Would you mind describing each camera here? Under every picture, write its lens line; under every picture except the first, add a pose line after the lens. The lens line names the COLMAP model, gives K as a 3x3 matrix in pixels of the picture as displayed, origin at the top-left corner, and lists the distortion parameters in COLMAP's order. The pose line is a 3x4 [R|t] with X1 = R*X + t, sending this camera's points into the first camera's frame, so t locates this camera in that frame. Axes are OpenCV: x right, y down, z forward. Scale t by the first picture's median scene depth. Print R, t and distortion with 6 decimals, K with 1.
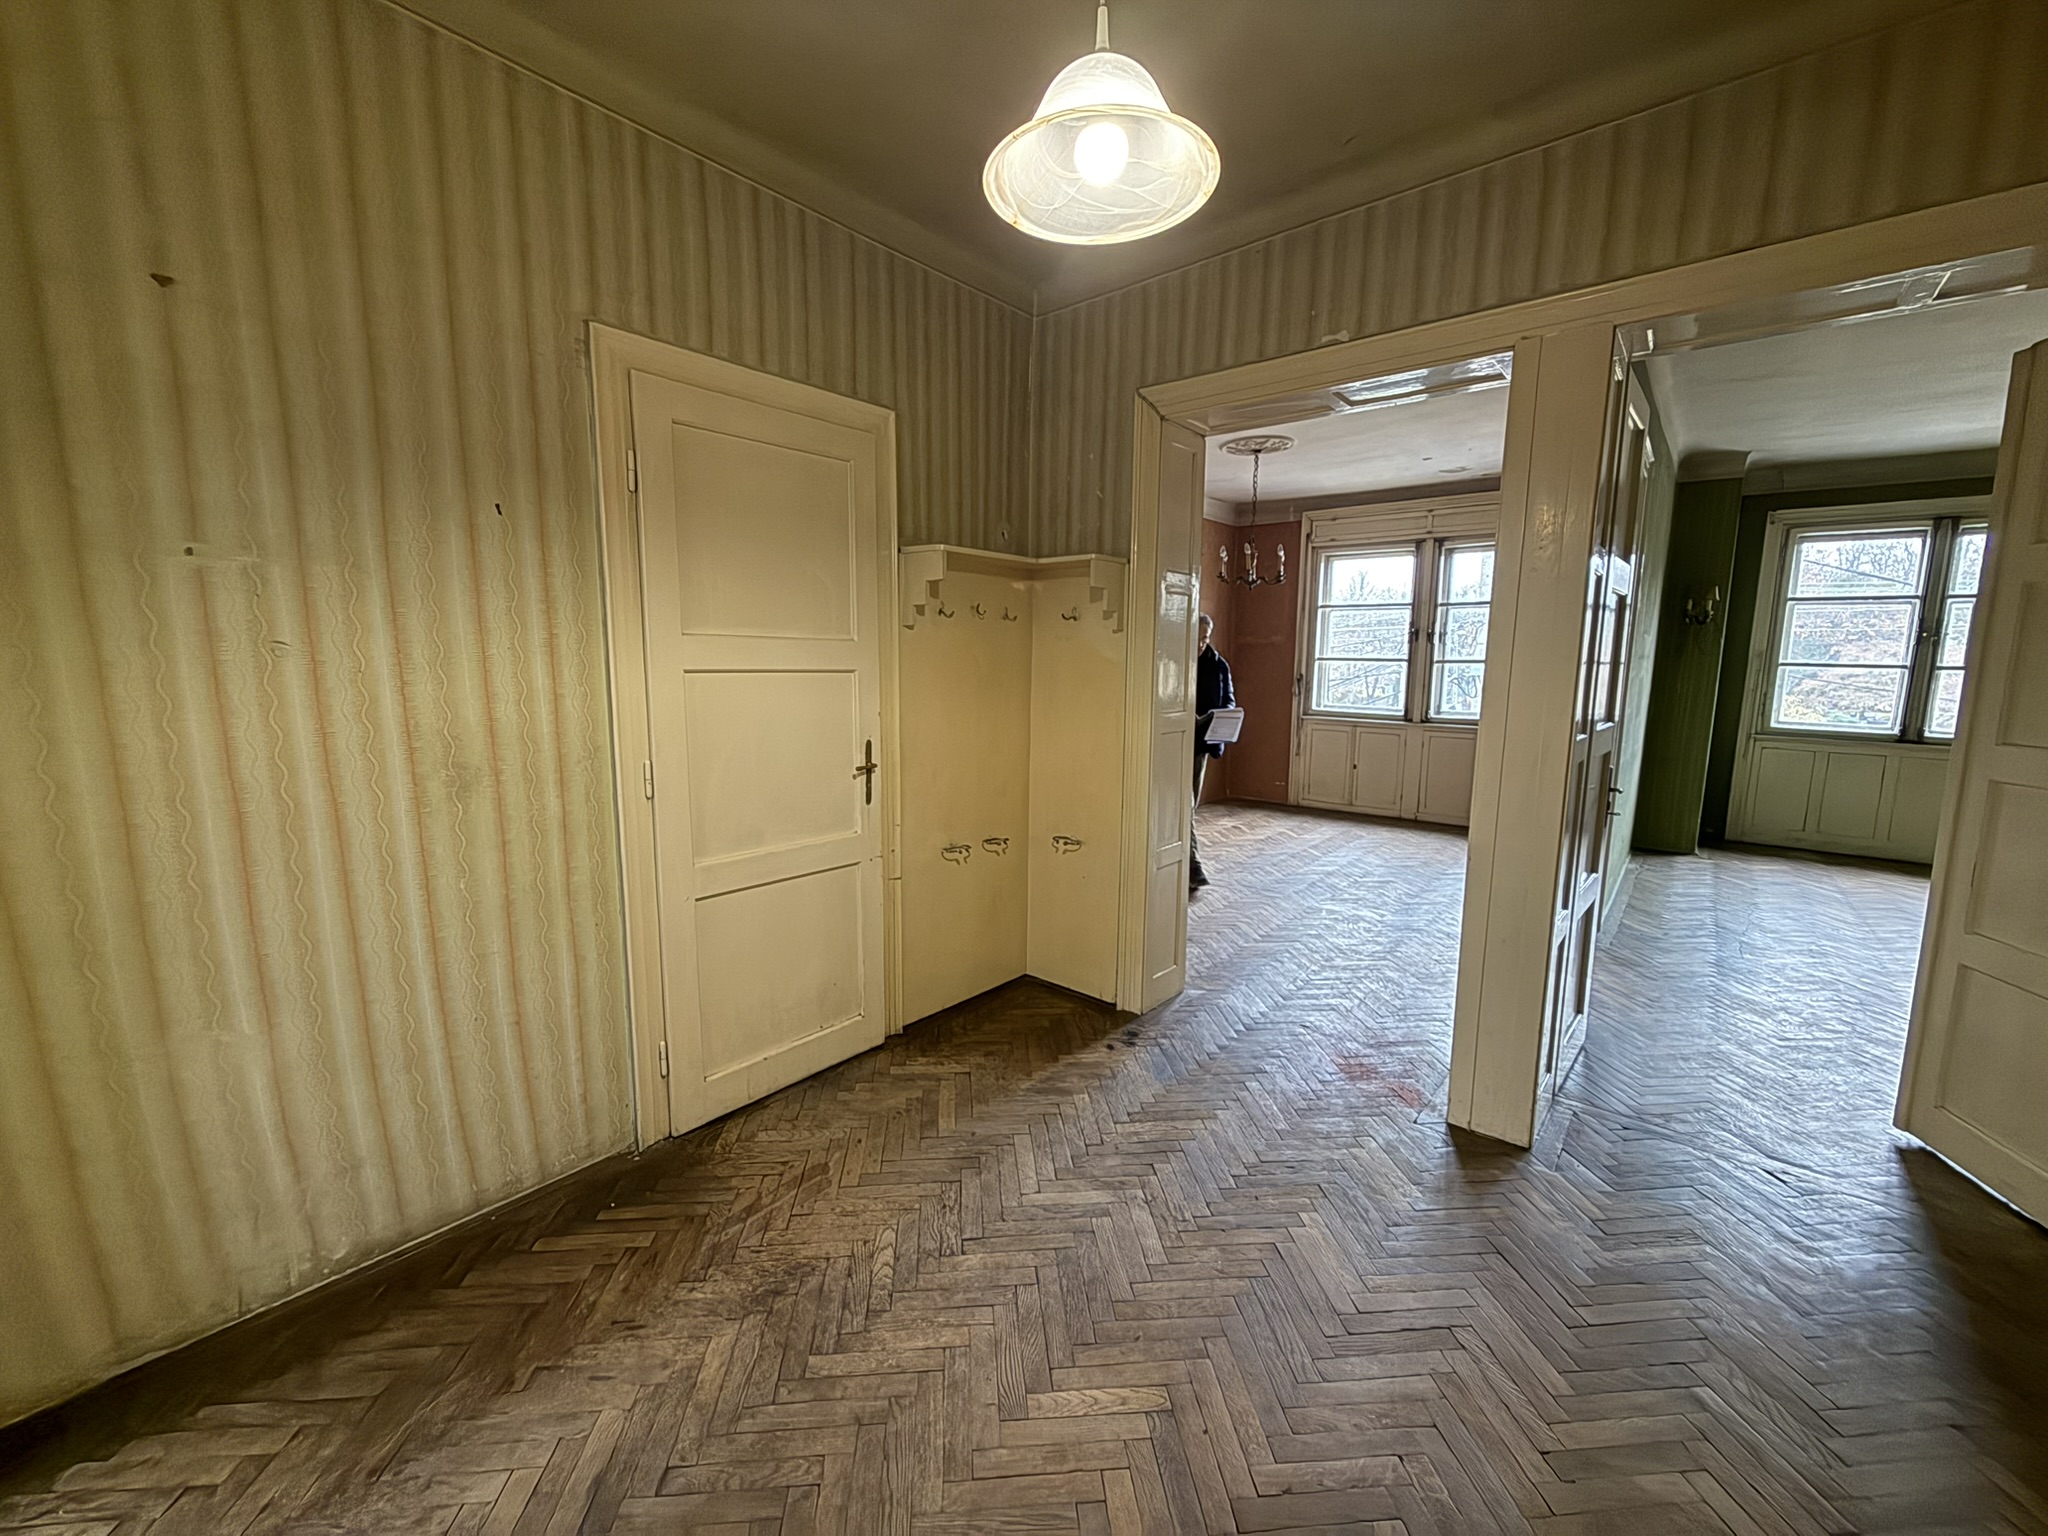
lens RADIAL K [[813.6, 0, 1019.8], [0, 813.6, 775.3], [0, 0, 1]] dist [-0.000328, -0.000041]
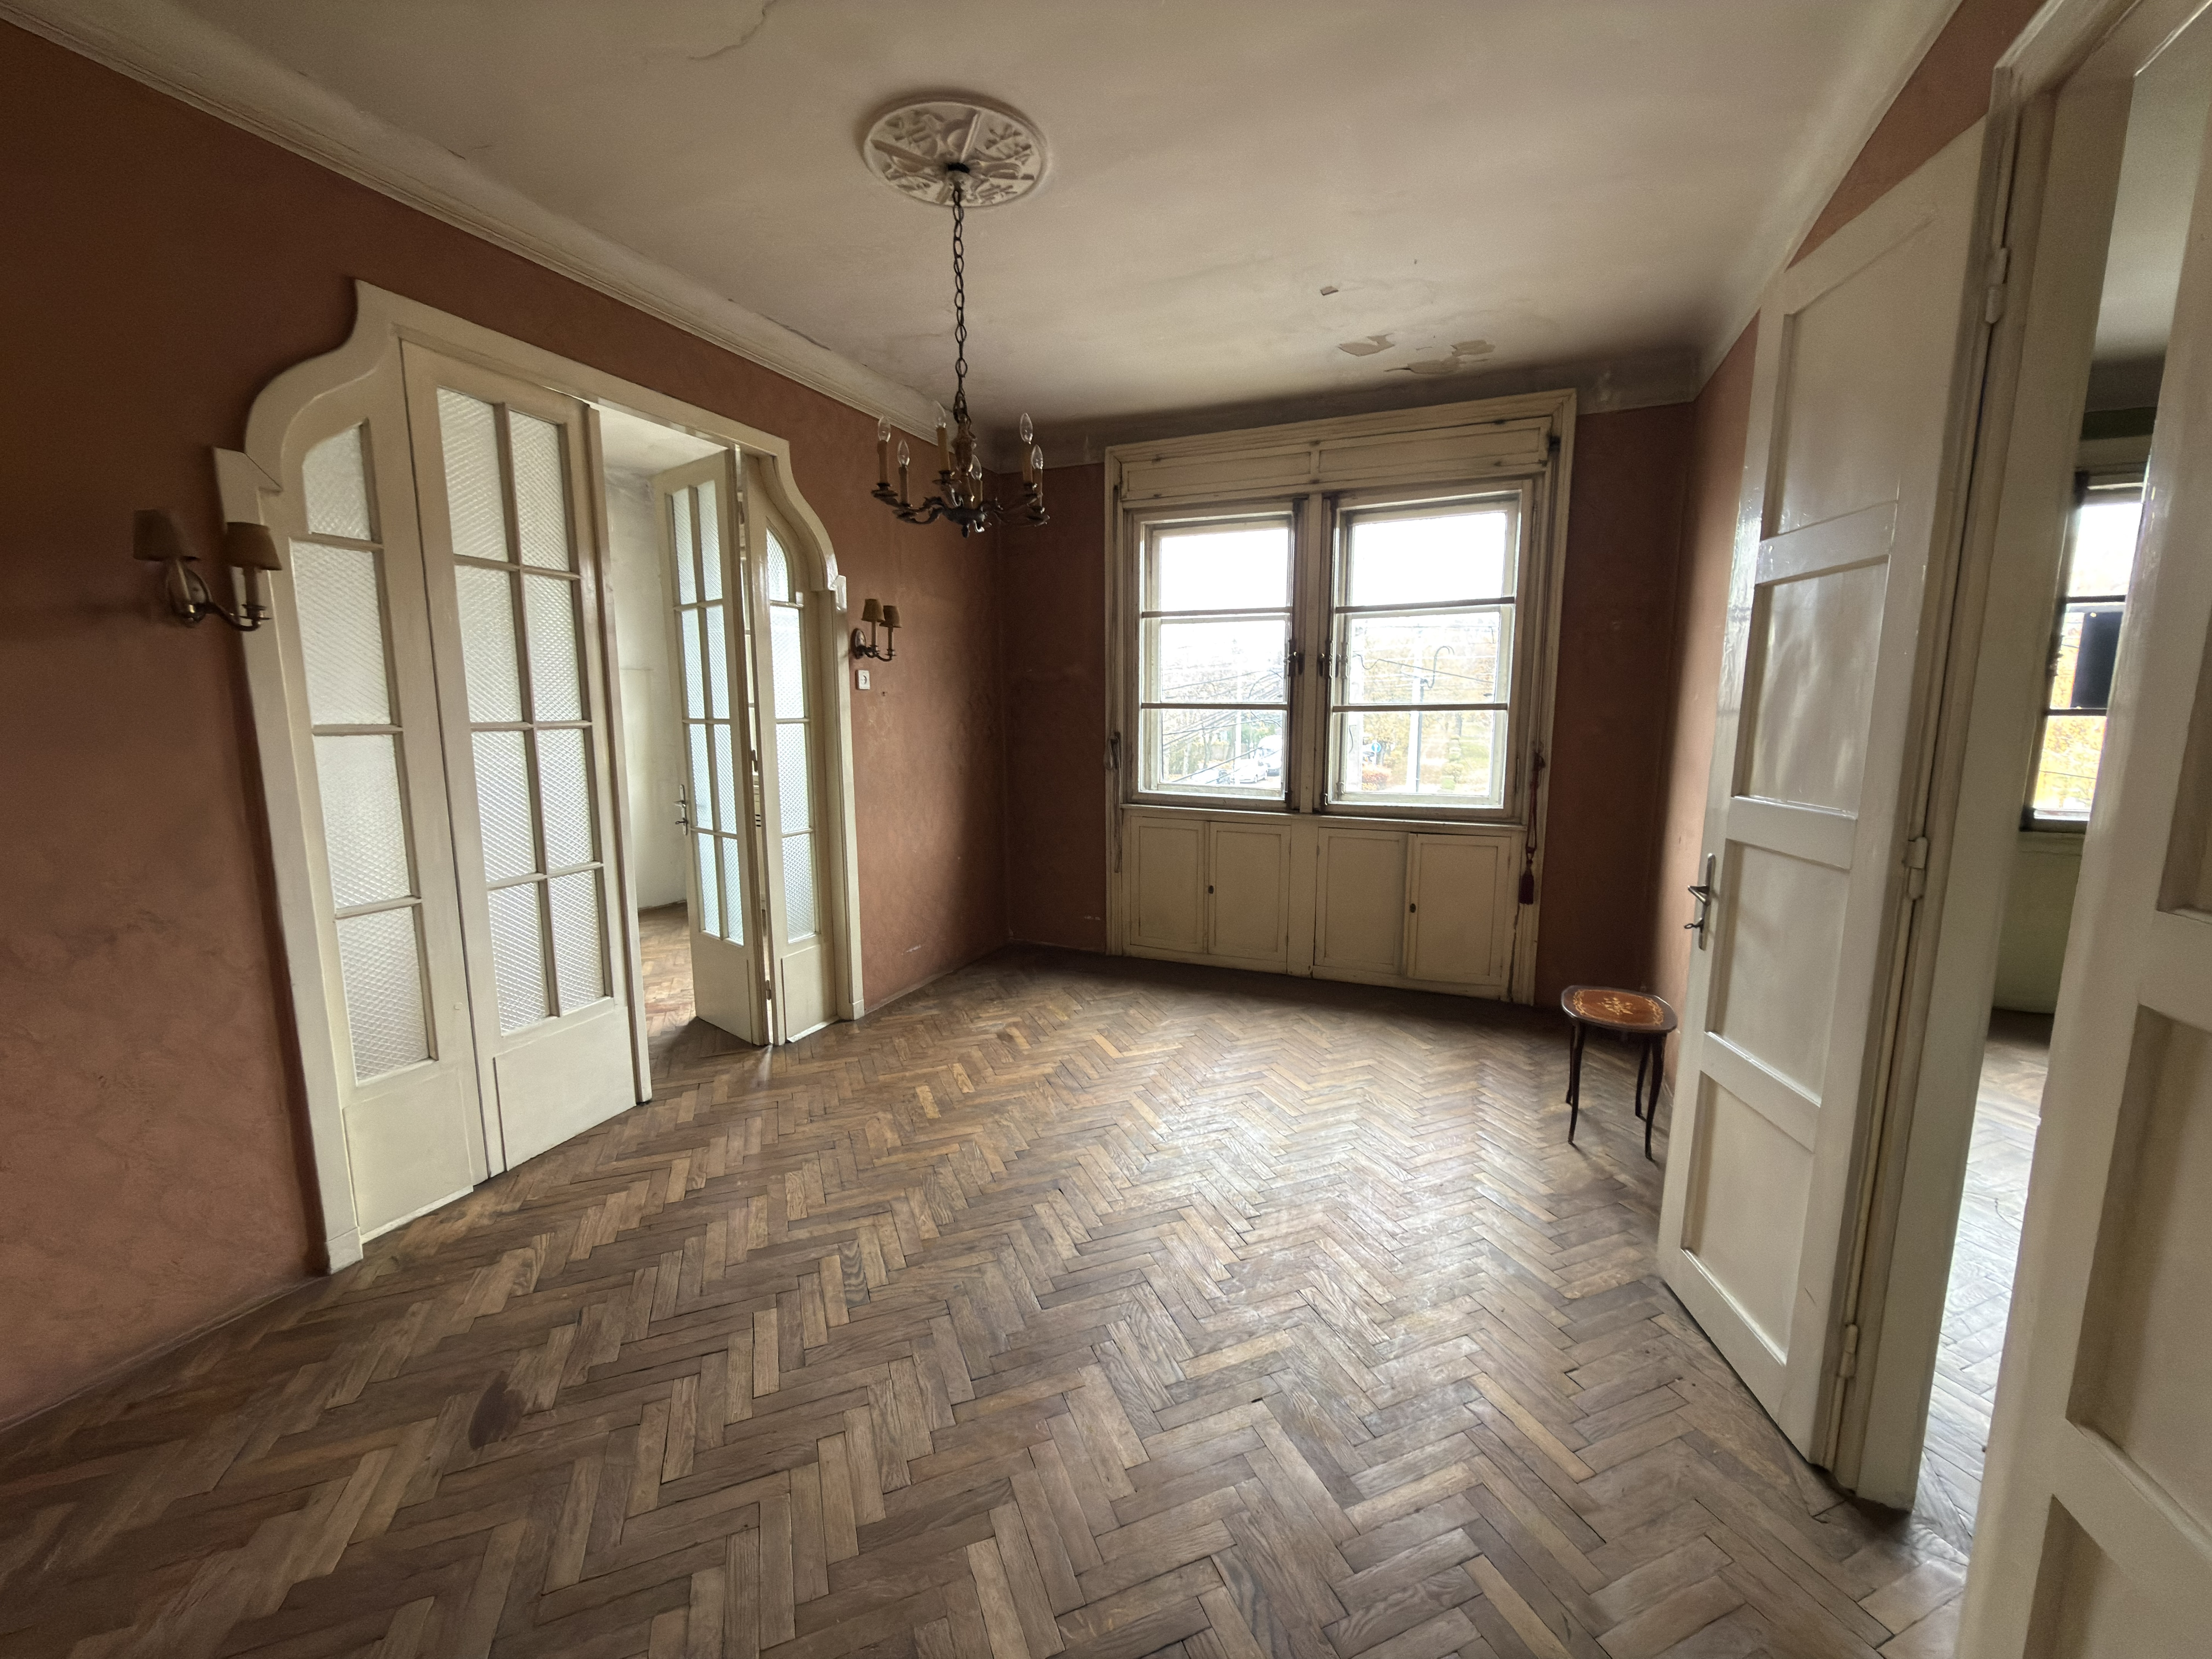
lens RADIAL K [[878.8, 0, 1109.3], [0, 878.8, 829.0], [0, 0, 1]] dist [-0.000328, -0.000041]
pose [[0.956561, -0.048375, 0.287490, 0.172141], [0.048571, 0.998799, 0.006456, -0.065150], [-0.287457, 0.007789, 0.957762, 0.441177]]
